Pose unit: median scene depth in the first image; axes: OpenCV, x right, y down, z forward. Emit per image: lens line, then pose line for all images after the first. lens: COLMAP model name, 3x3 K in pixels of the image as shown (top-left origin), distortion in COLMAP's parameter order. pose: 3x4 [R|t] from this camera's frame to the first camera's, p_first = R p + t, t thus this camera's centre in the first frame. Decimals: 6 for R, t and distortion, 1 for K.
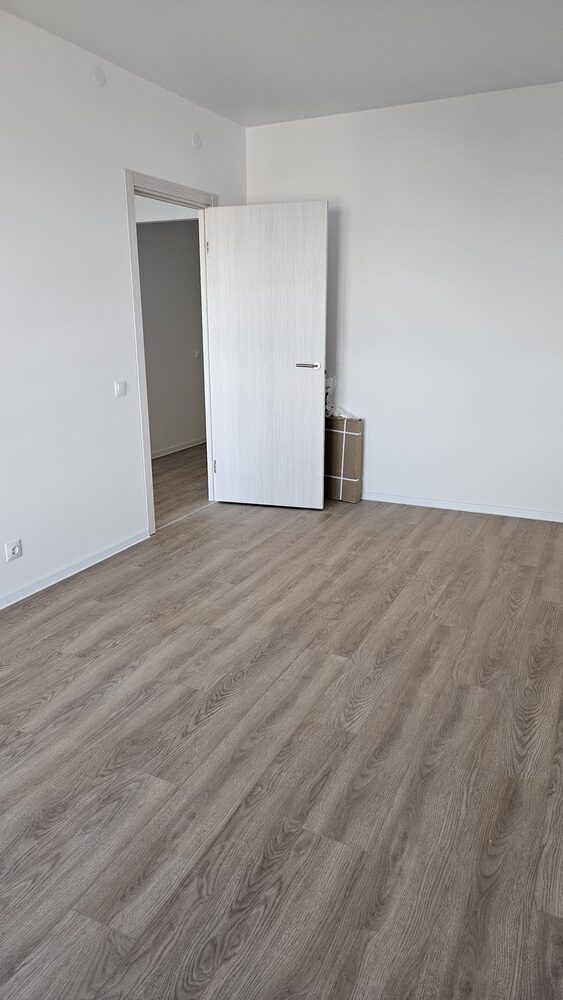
lens RADIAL K [[666.1, 0, 281.5], [0, 666.1, 500.0], [0, 0, 1]] dist [0.099358, -0.092690]
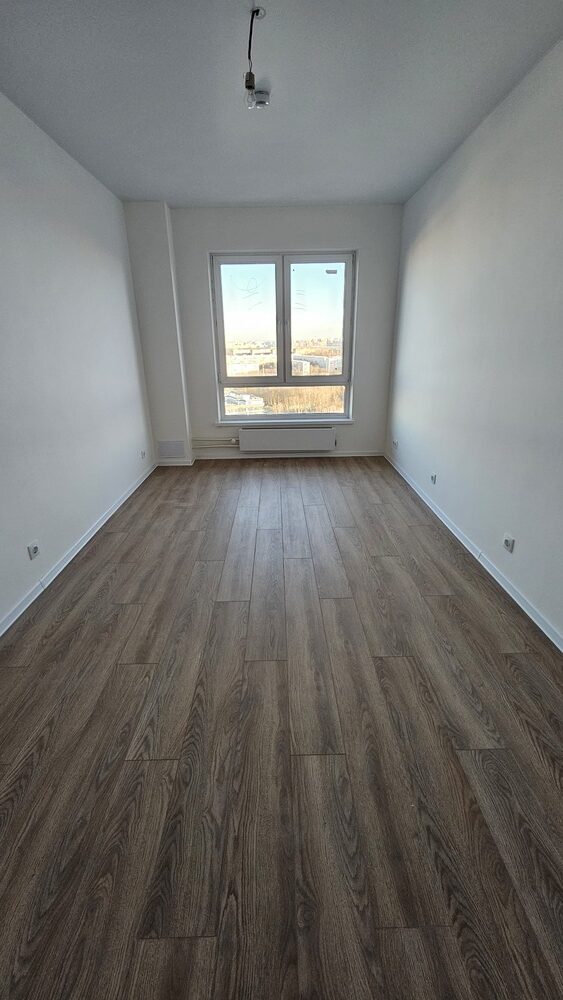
lens RADIAL K [[399.9, 0, 281.5], [0, 399.9, 500.0], [0, 0, 1]] dist [0.000628, -0.000017]
pose [[-0.892644, 0.192541, -0.407571, 0.243277], [-0.096056, 0.802163, 0.589328, -0.381349], [0.440408, 0.565210, -0.697552, 1.338055]]
